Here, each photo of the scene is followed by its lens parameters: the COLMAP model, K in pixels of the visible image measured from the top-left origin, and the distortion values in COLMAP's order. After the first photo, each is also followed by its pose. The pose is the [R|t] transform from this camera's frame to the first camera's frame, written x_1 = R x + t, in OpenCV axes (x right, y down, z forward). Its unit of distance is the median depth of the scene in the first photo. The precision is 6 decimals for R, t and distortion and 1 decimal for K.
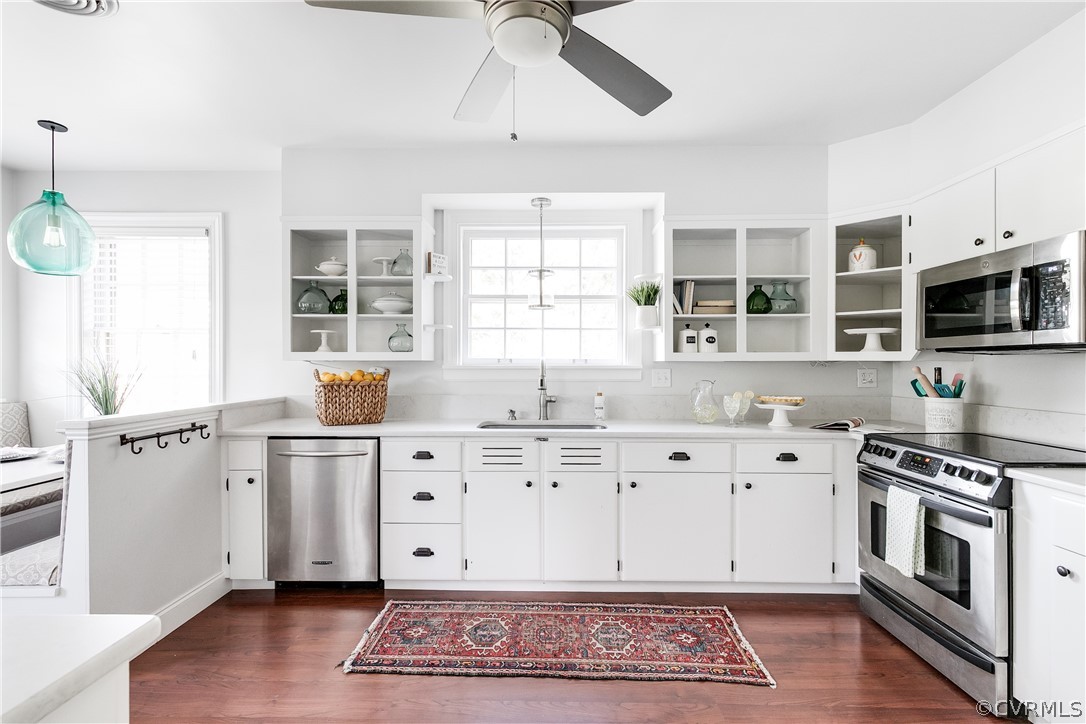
lens RADIAL K [[497.5, 0, 539.1], [0, 497.5, 363.9], [0, 0, 1]] dist [0.005435, -0.001512]
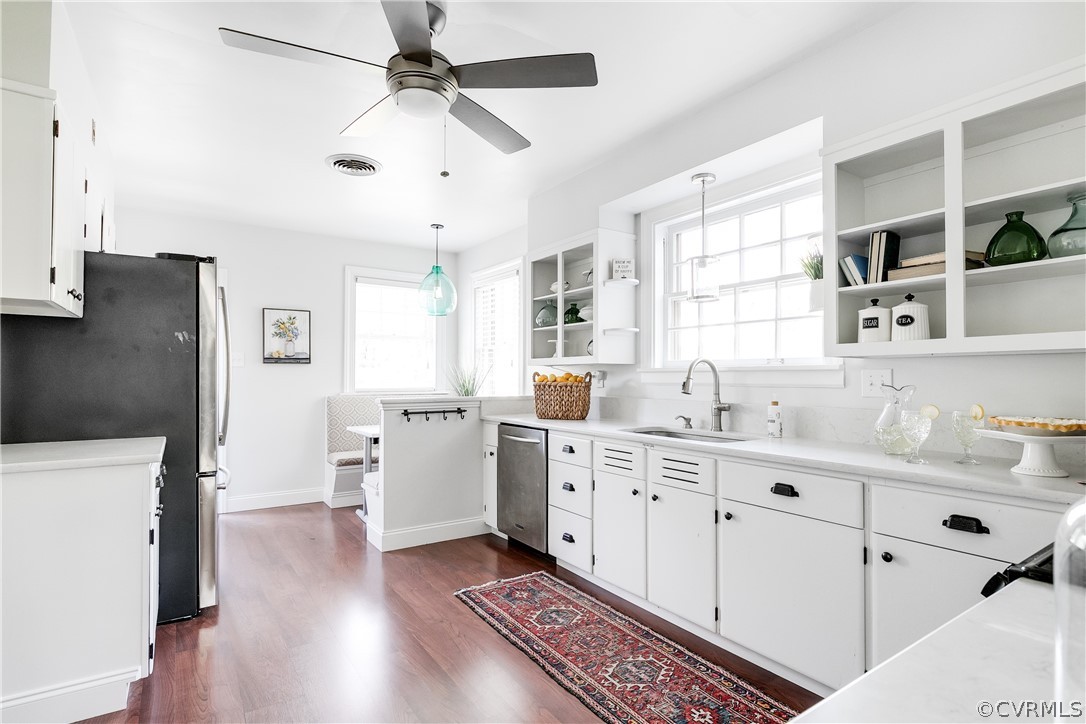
lens RADIAL K [[540.2, 0, 538.3], [0, 540.2, 370.5], [0, 0, 1]] dist [-0.003370, -0.000437]
pose [[0.568290, -0.009373, -0.822775, 0.707646], [-0.002244, 0.999914, -0.012942, 0.026234], [0.822825, 0.009201, 0.568220, 0.268247]]
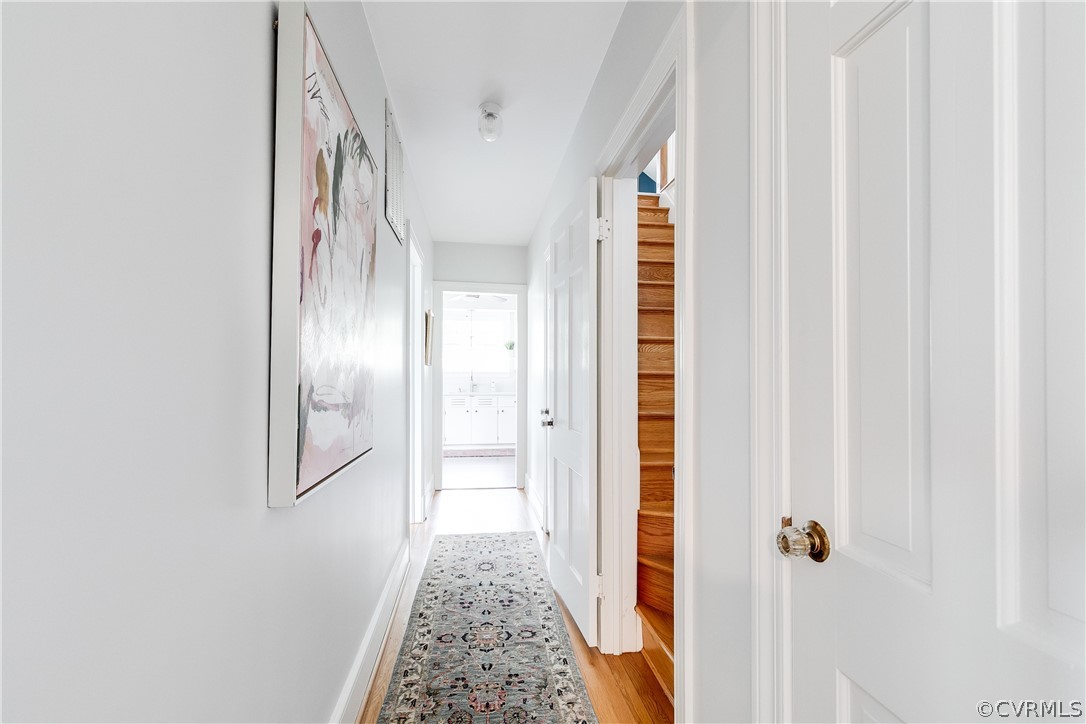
lens RADIAL K [[497.5, 0, 548.0], [0, 497.5, 366.5], [0, 0, 1]] dist [0.005435, -0.001512]
pose [[0.984906, 0.005362, 0.173006, -0.061072], [-0.001917, 0.999797, -0.020073, 0.034957], [-0.173078, 0.019438, 0.984716, -1.967840]]
